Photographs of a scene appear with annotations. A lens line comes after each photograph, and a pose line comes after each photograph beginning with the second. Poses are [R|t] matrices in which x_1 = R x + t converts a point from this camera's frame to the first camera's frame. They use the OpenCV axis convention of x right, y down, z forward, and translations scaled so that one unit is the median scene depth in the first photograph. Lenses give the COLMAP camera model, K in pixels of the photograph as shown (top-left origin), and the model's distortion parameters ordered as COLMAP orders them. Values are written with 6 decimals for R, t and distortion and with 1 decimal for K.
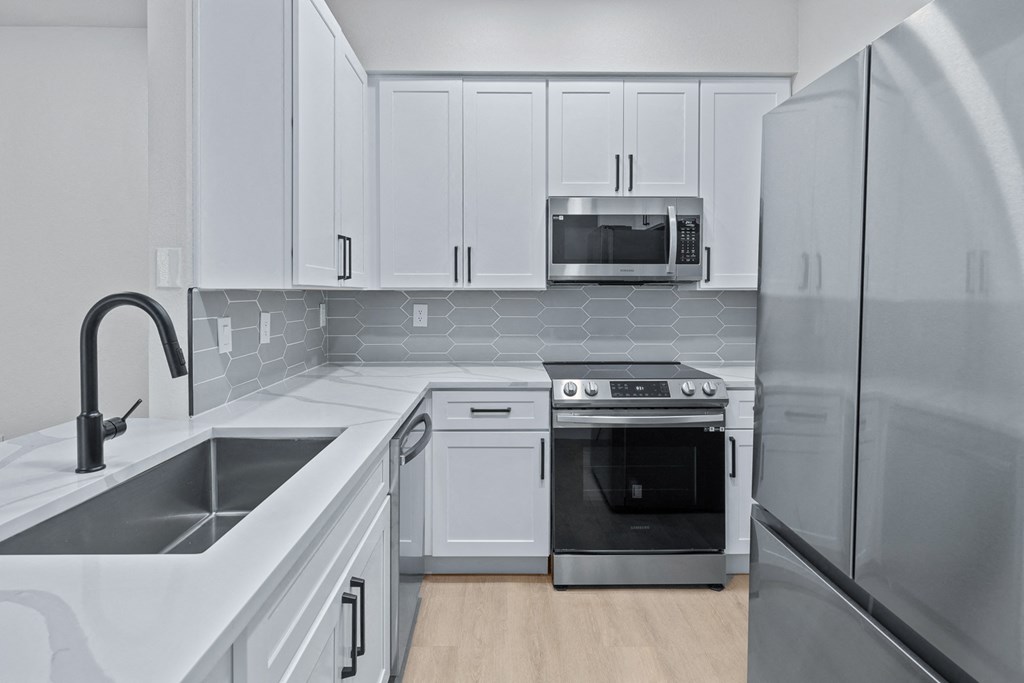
lens RADIAL K [[534.4, 0, 493.5], [0, 534.4, 310.3], [0, 0, 1]] dist [-0.002268, 0.009804]
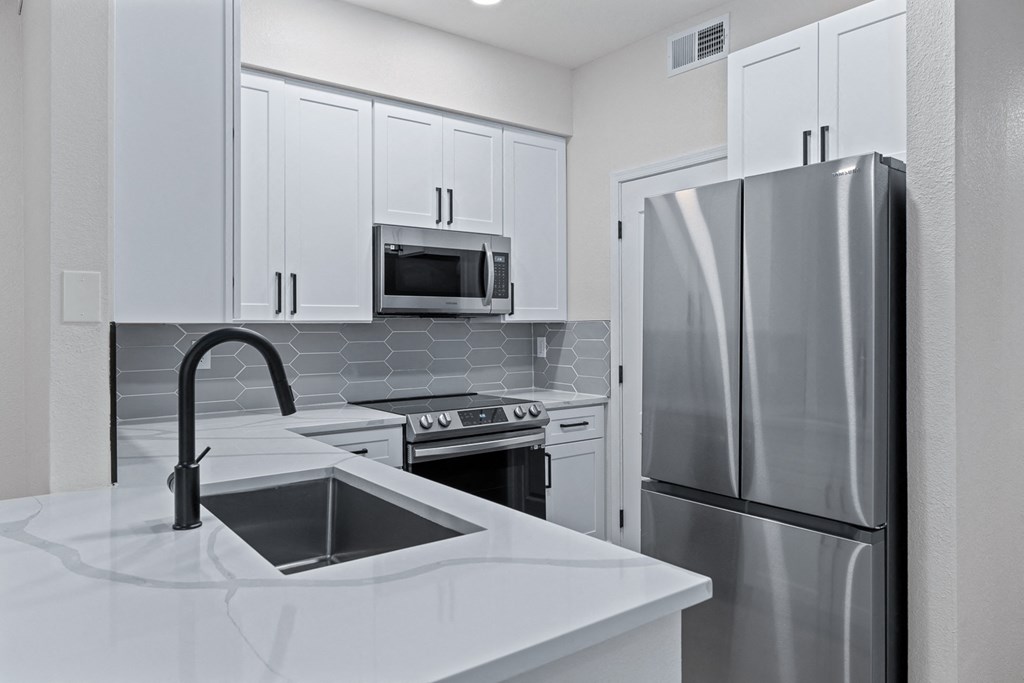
lens RADIAL K [[681.0, 0, 512.9], [0, 681.0, 341.1], [0, 0, 1]] dist [-0.009939, 0.000437]
pose [[0.801139, -0.018105, 0.598205, -0.430538], [0.022861, 0.999739, -0.000359, 0.000185], [-0.598042, 0.013963, 0.801343, -0.103325]]
